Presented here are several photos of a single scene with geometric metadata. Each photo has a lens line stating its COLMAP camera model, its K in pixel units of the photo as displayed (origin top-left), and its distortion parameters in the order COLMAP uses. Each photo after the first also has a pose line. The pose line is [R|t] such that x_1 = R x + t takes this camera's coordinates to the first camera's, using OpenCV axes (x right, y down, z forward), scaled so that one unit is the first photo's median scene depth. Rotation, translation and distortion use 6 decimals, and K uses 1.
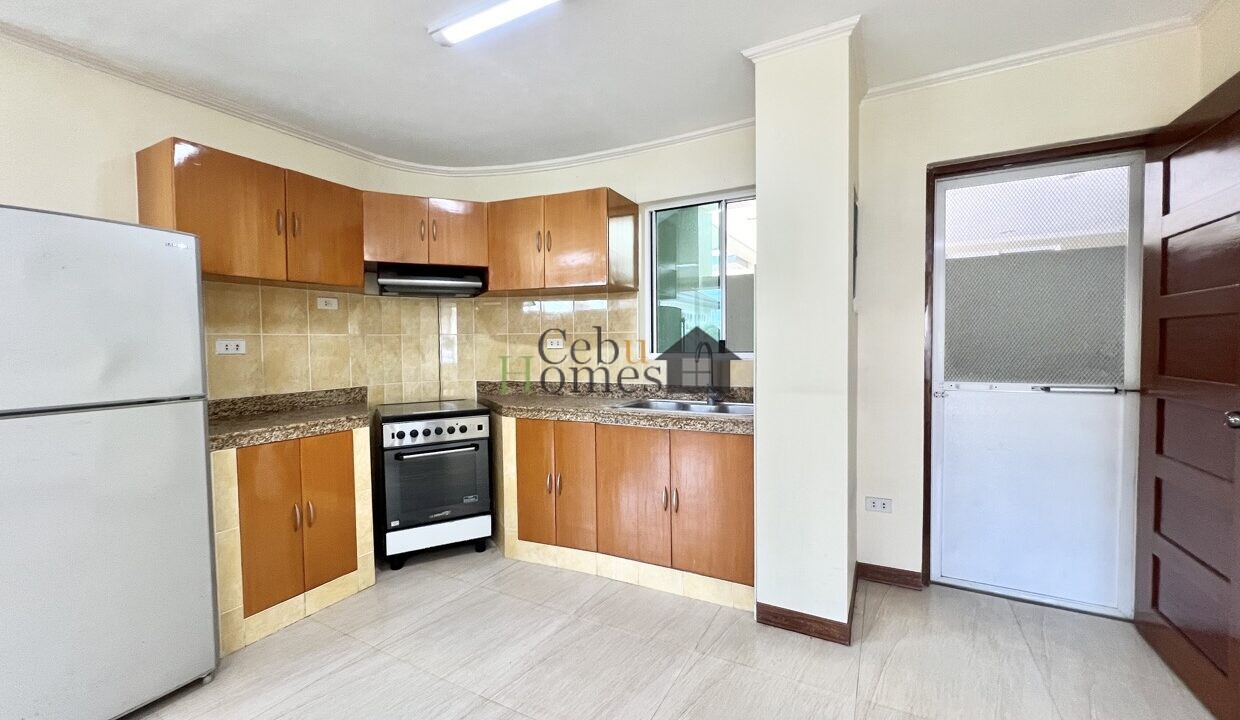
lens RADIAL K [[493.6, 0, 620.0], [0, 493.6, 360.0], [0, 0, 1]] dist [-0.007280, -0.000063]
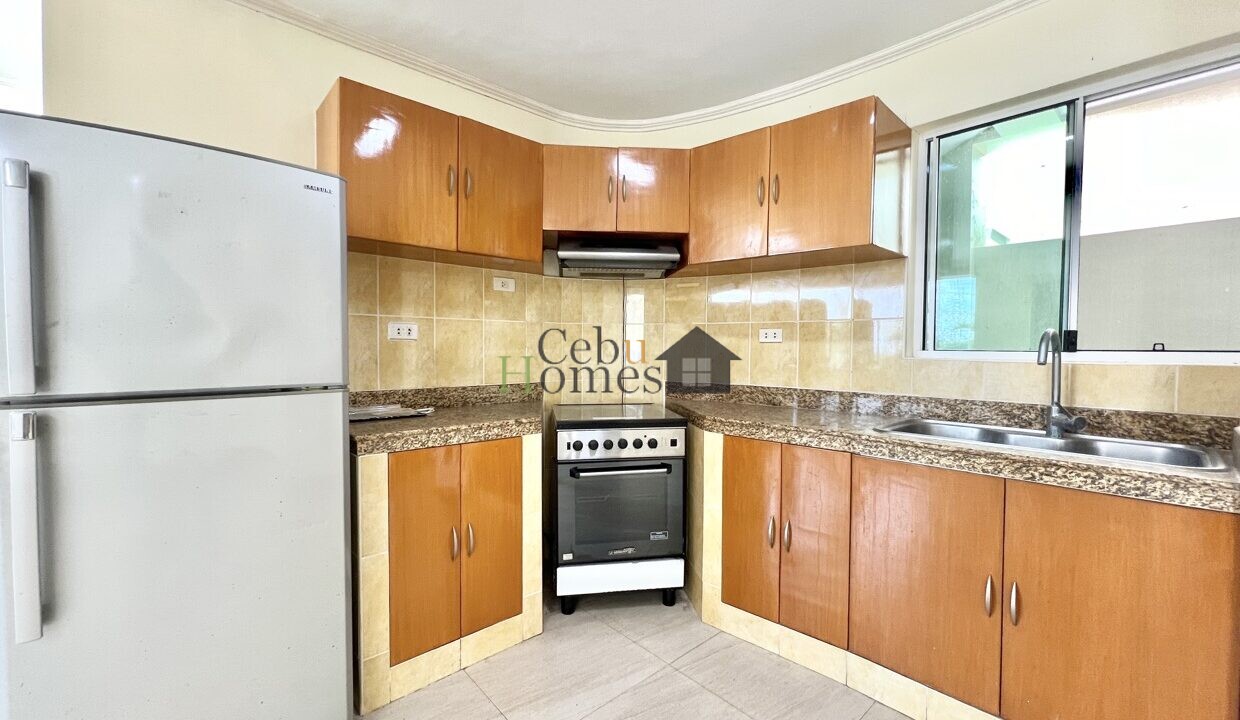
lens RADIAL K [[493.6, 0, 620.0], [0, 493.6, 360.0], [0, 0, 1]] dist [-0.007280, -0.000063]
pose [[0.943386, 0.026540, -0.330634, -0.119810], [-0.028947, 0.999578, -0.002356, 0.014283], [0.330432, 0.011794, 0.943756, 0.266950]]
